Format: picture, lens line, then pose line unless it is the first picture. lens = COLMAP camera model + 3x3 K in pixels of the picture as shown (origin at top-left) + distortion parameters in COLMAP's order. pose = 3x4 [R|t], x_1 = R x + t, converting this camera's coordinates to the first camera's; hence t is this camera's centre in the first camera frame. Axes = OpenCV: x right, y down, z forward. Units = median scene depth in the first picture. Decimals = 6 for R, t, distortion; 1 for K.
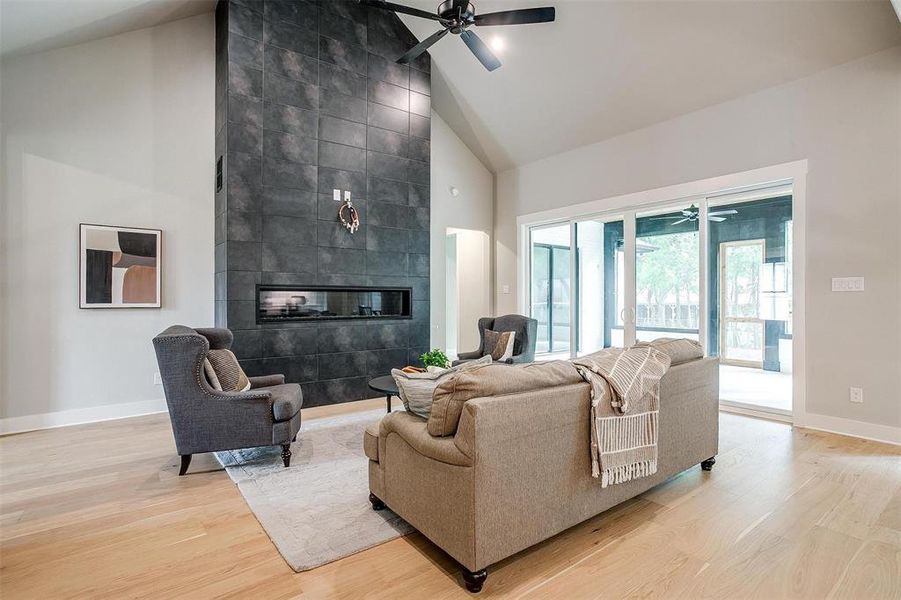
lens RADIAL K [[444.4, 0, 445.2], [0, 444.4, 301.6], [0, 0, 1]] dist [-0.036903, 0.020170]
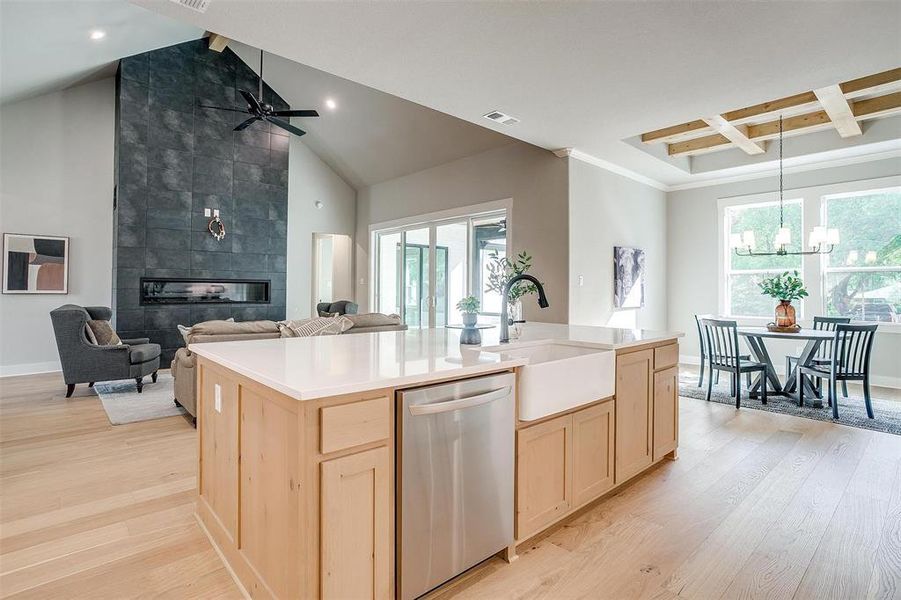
lens RADIAL K [[451.5, 0, 438.4], [0, 451.5, 281.2], [0, 0, 1]] dist [-0.011798, 0.010084]
pose [[0.997322, 0.008036, 0.072692, 0.373337], [-0.006416, 0.999726, -0.022492, -0.001039], [-0.072853, 0.021966, 0.997101, -0.446720]]
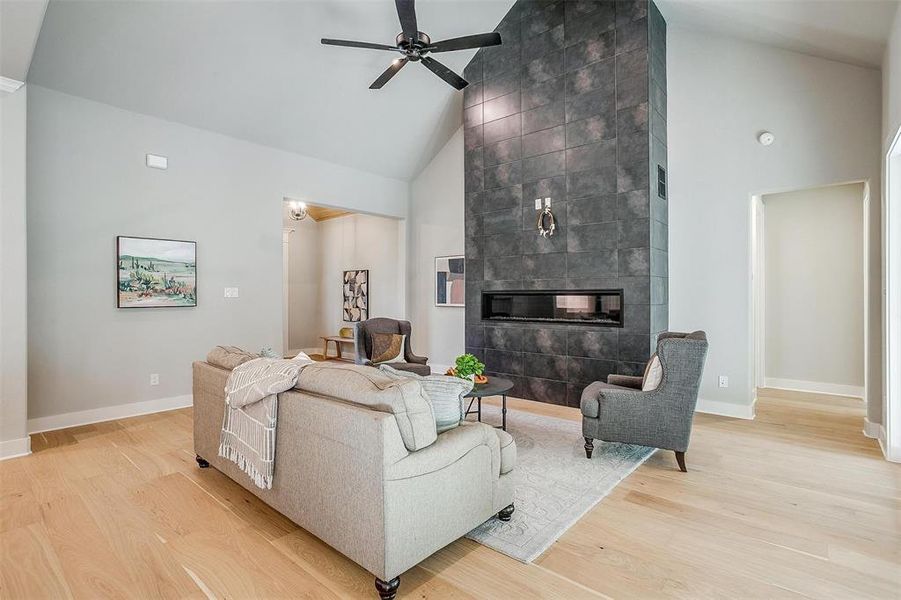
lens RADIAL K [[444.4, 0, 447.2], [0, 444.4, 292.3], [0, 0, 1]] dist [-0.036903, 0.020170]
pose [[0.222021, -0.008359, -0.975006, 0.744084], [-0.002781, 0.999954, -0.009206, -0.020168], [0.975038, 0.004755, 0.221987, 0.557220]]
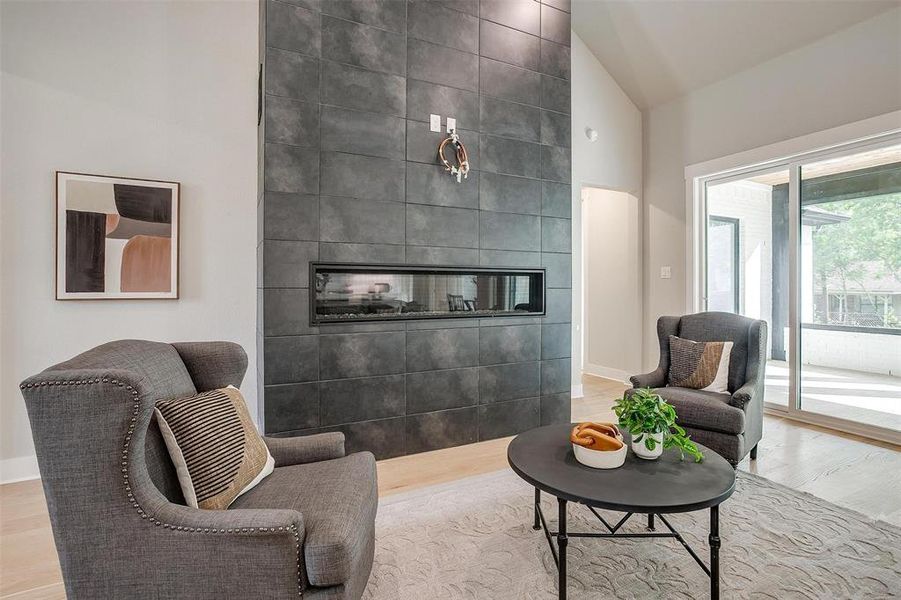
lens RADIAL K [[444.4, 0, 453.8], [0, 444.4, 286.4], [0, 0, 1]] dist [-0.036903, 0.020170]
pose [[0.986686, 0.000962, -0.162634, -0.115066], [-0.002052, 0.999977, -0.006537, -0.001363], [0.162623, 0.006784, 0.986665, 0.378596]]
